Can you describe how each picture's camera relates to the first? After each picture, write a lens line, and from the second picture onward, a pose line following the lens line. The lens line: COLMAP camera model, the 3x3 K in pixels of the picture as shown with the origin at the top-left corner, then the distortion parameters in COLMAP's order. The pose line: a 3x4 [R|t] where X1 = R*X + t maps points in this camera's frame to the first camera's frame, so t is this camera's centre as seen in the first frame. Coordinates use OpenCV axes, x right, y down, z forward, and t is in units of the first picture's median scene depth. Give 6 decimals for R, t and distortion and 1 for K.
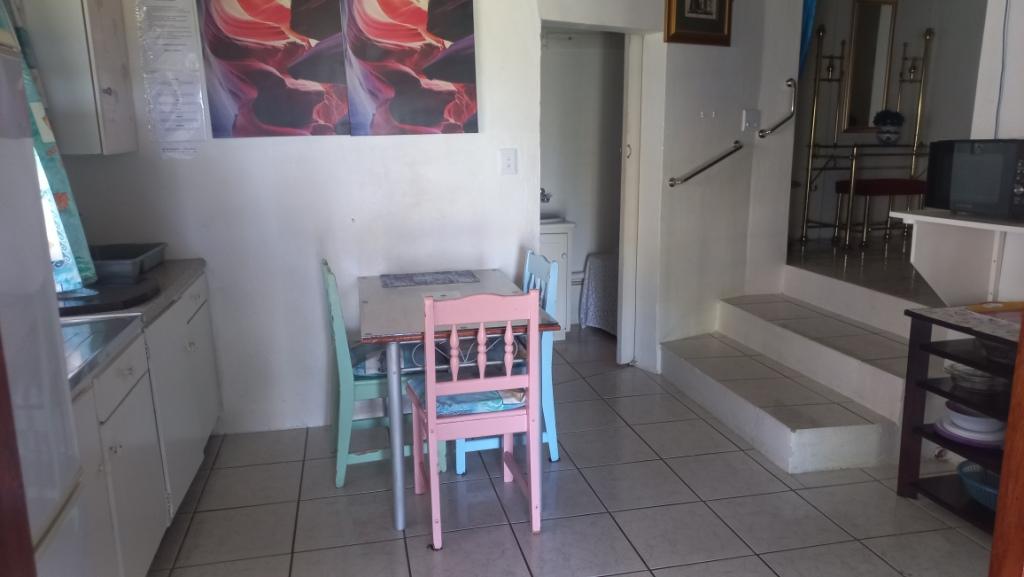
lens RADIAL K [[729.3, 0, 520.2], [0, 729.3, 293.3], [0, 0, 1]] dist [0.033435, 0.000719]
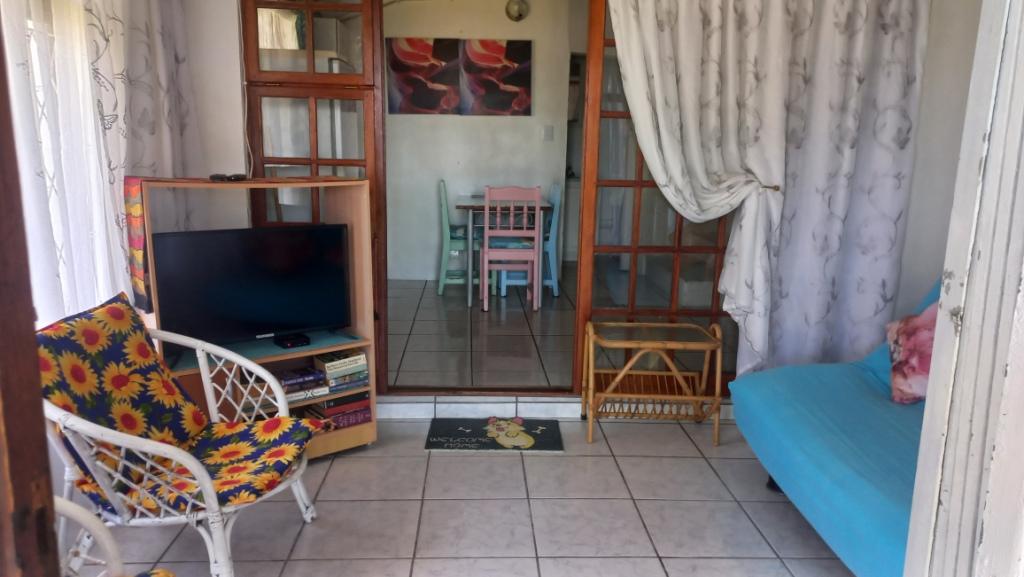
lens RADIAL K [[729.3, 0, 503.6], [0, 729.3, 287.1], [0, 0, 1]] dist [0.033435, 0.000719]
pose [[0.982464, 0.066900, -0.174038, 0.221231], [-0.072366, 0.997059, -0.025247, 0.251207], [0.171837, 0.037399, 0.984415, -0.756153]]
